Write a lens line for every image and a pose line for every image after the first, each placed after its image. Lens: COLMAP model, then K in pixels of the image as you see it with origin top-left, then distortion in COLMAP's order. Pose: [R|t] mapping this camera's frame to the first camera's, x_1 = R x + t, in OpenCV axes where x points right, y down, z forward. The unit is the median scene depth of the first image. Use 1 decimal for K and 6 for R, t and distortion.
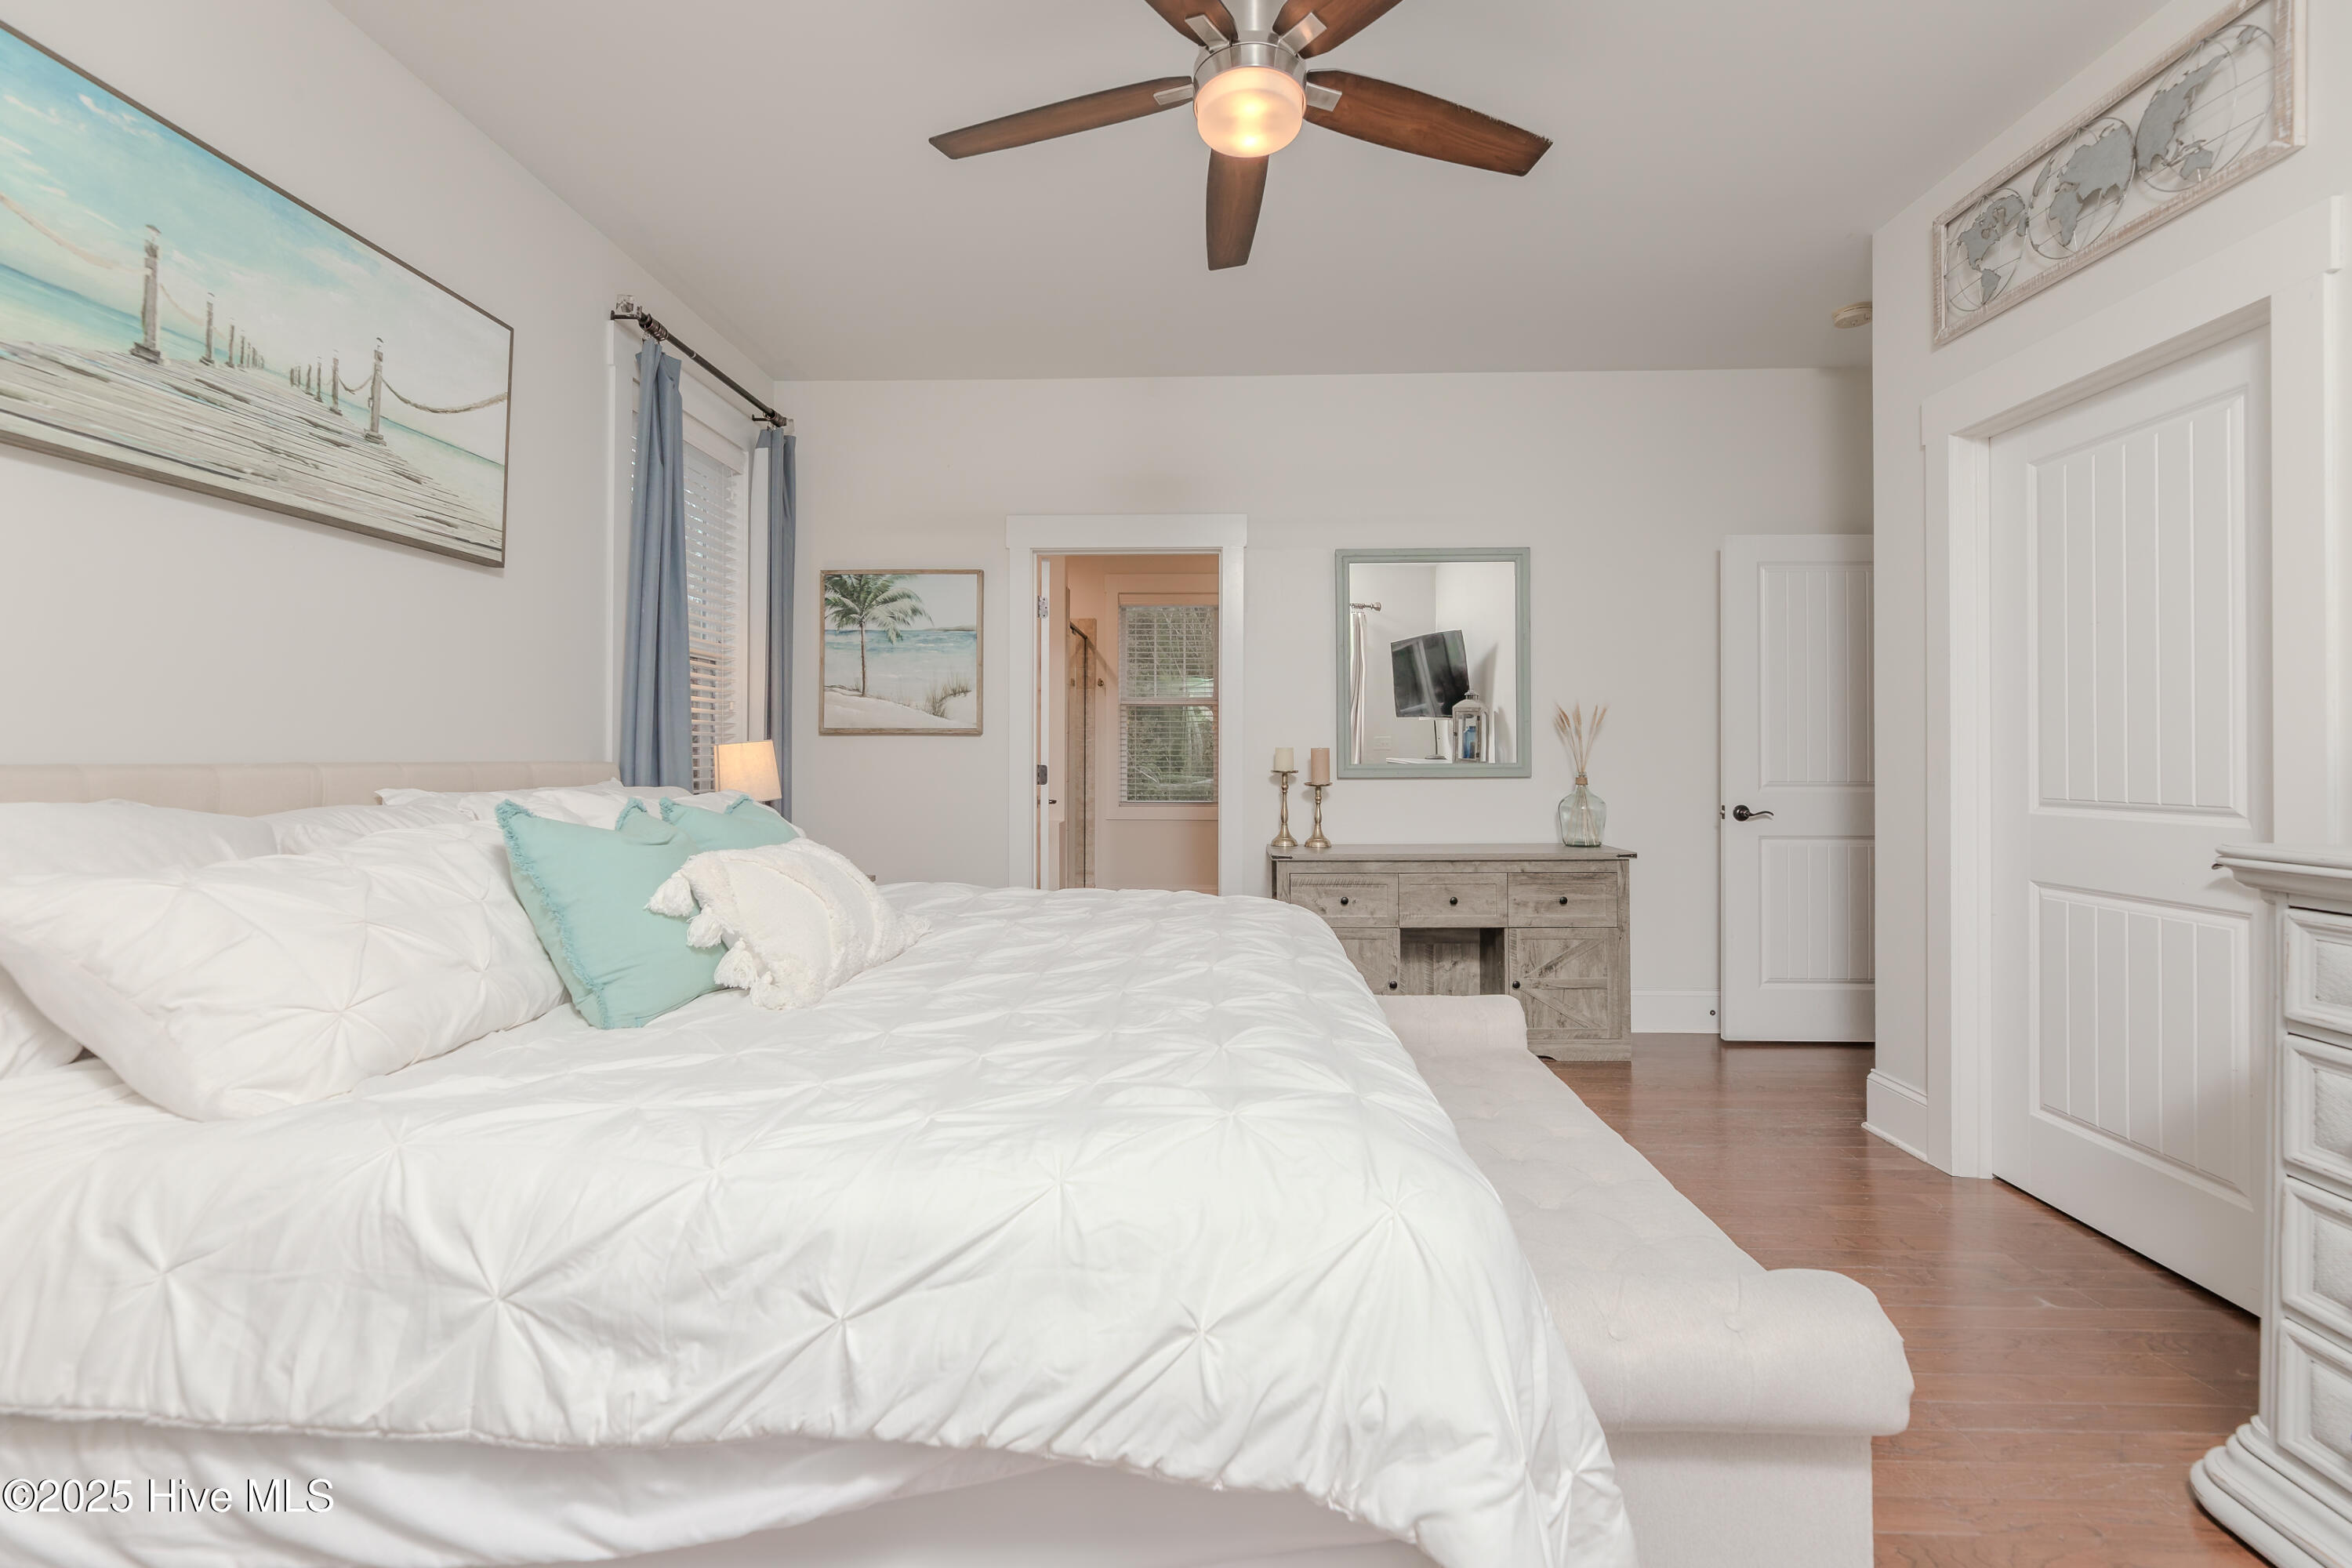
lens RADIAL K [[957.3, 0, 1191.8], [0, 957.3, 741.1], [0, 0, 1]] dist [-0.002718, -0.000109]
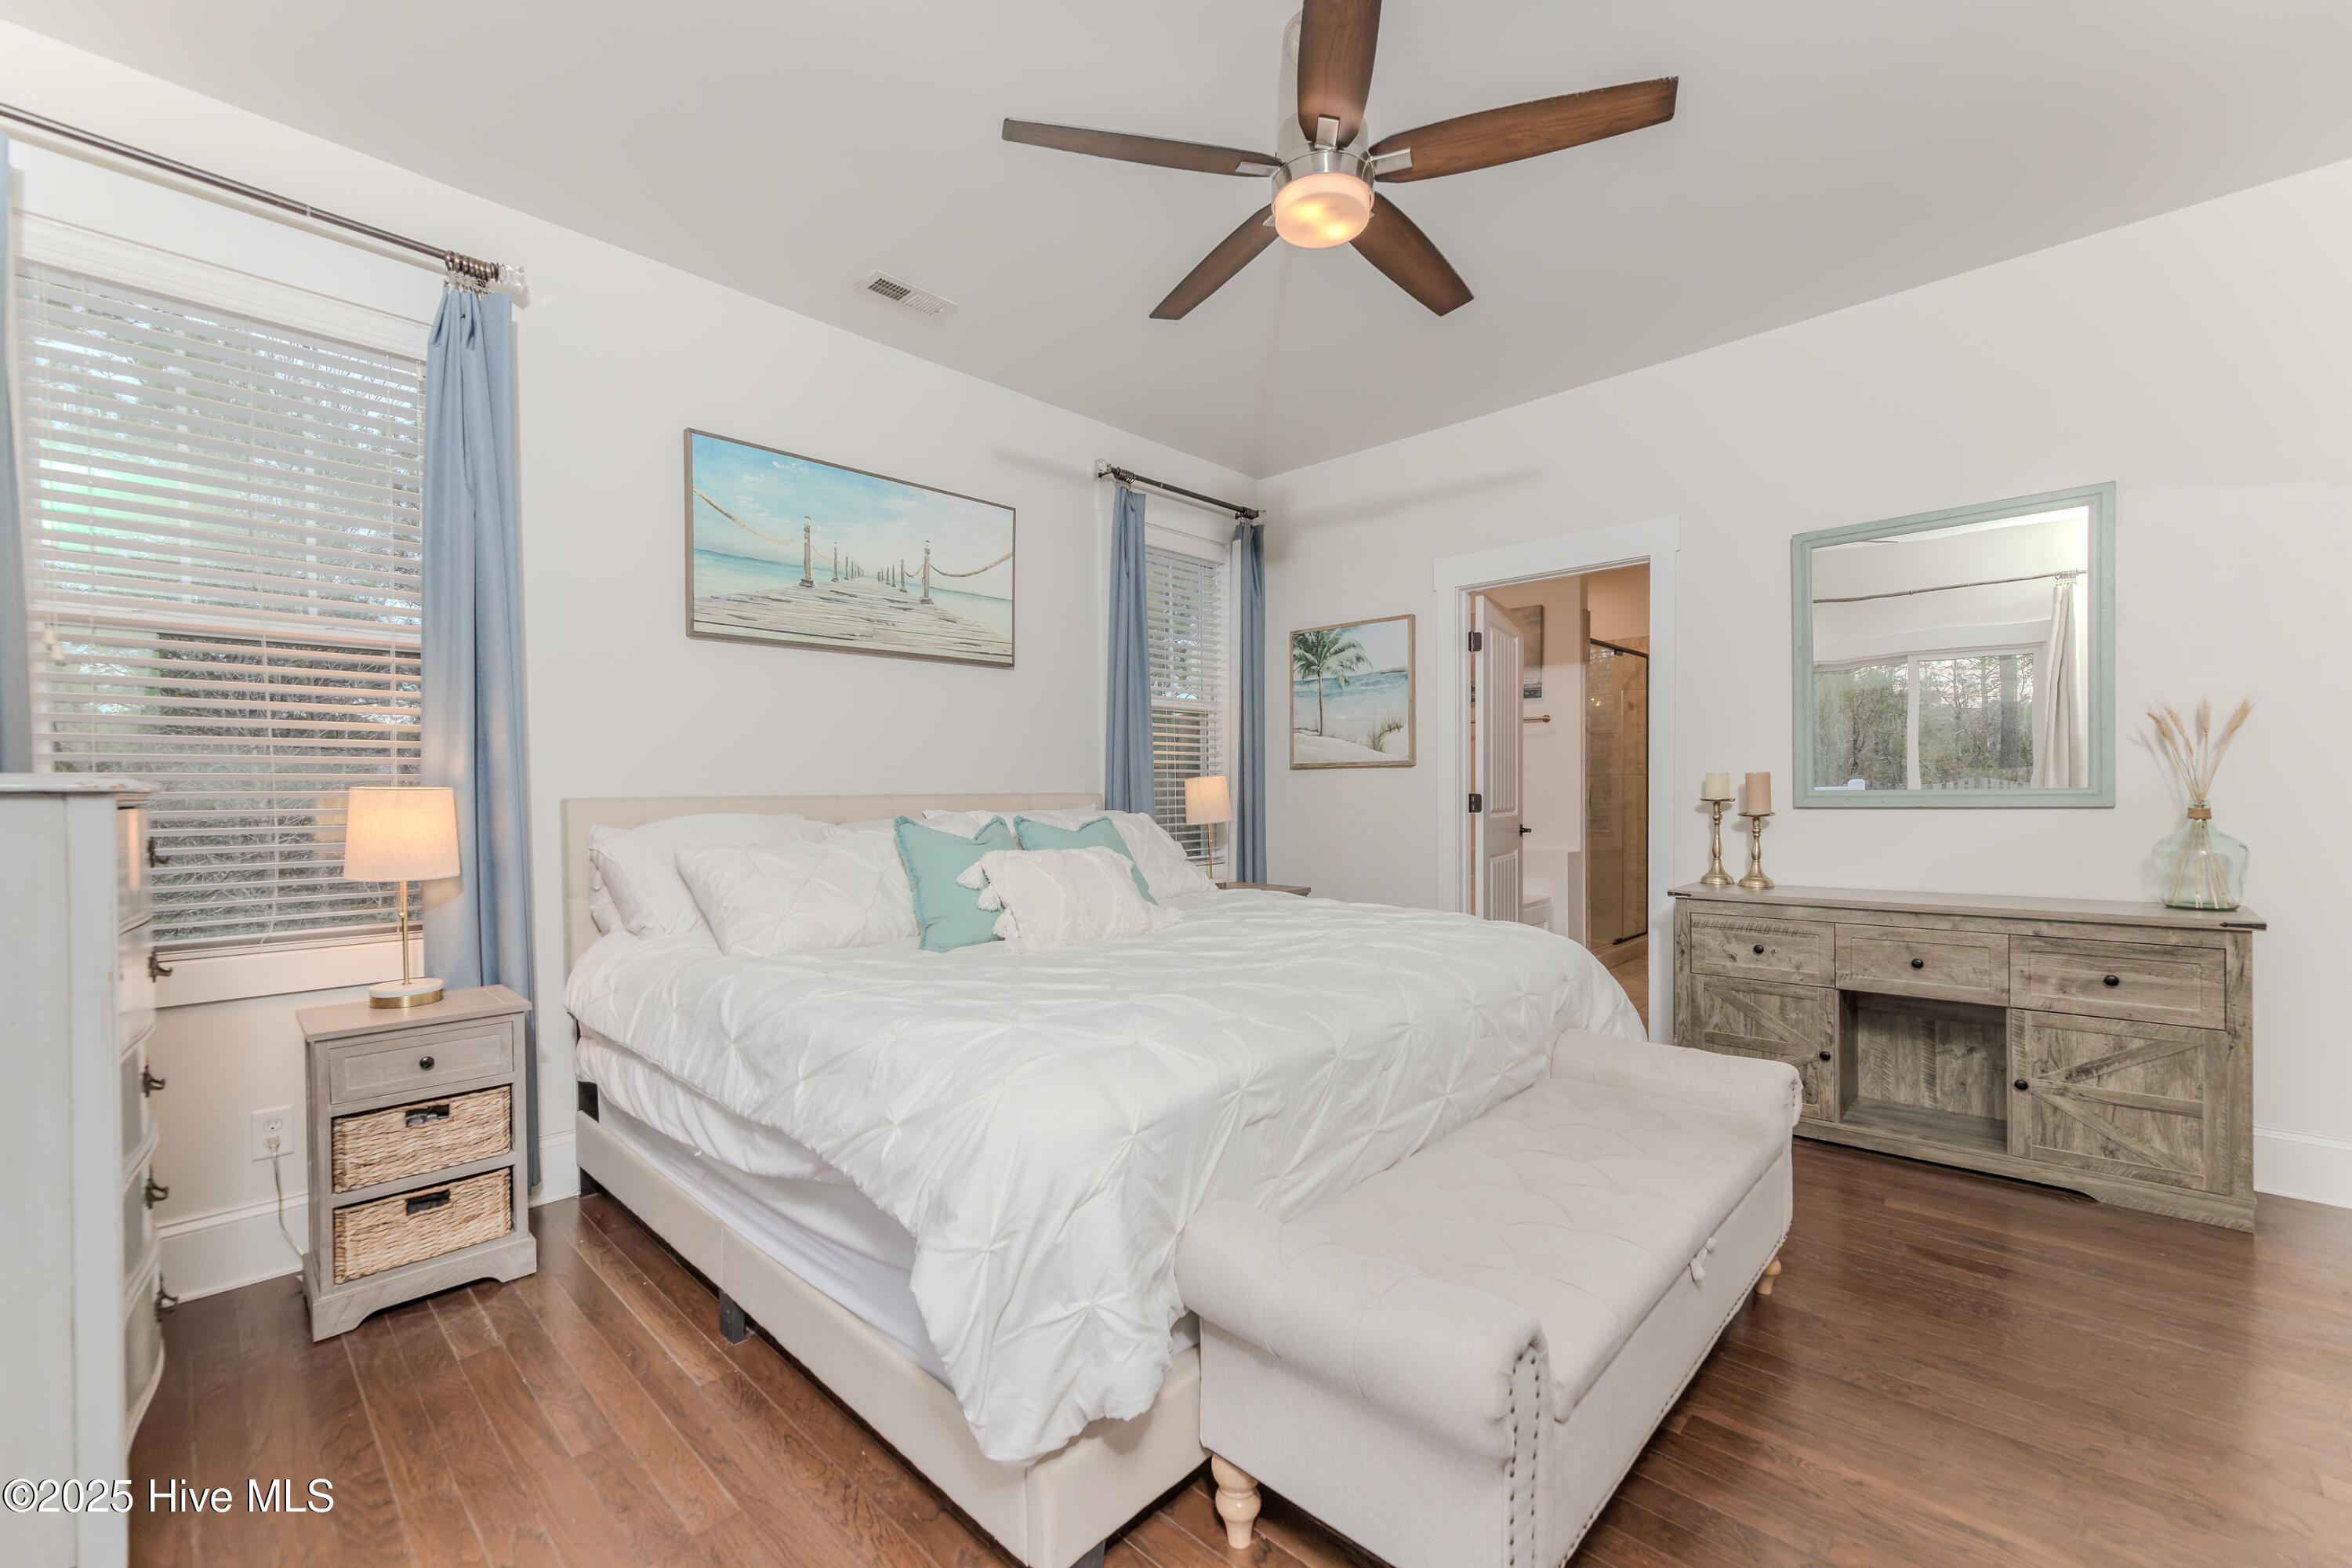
lens RADIAL K [[957.3, 0, 1197.4], [0, 957.3, 797.3], [0, 0, 1]] dist [-0.002718, -0.000109]
pose [[0.751957, -0.002156, -0.659208, 0.345204], [0.019824, 0.999616, 0.019344, 0.002954], [0.658914, -0.027614, 0.751712, 0.021275]]
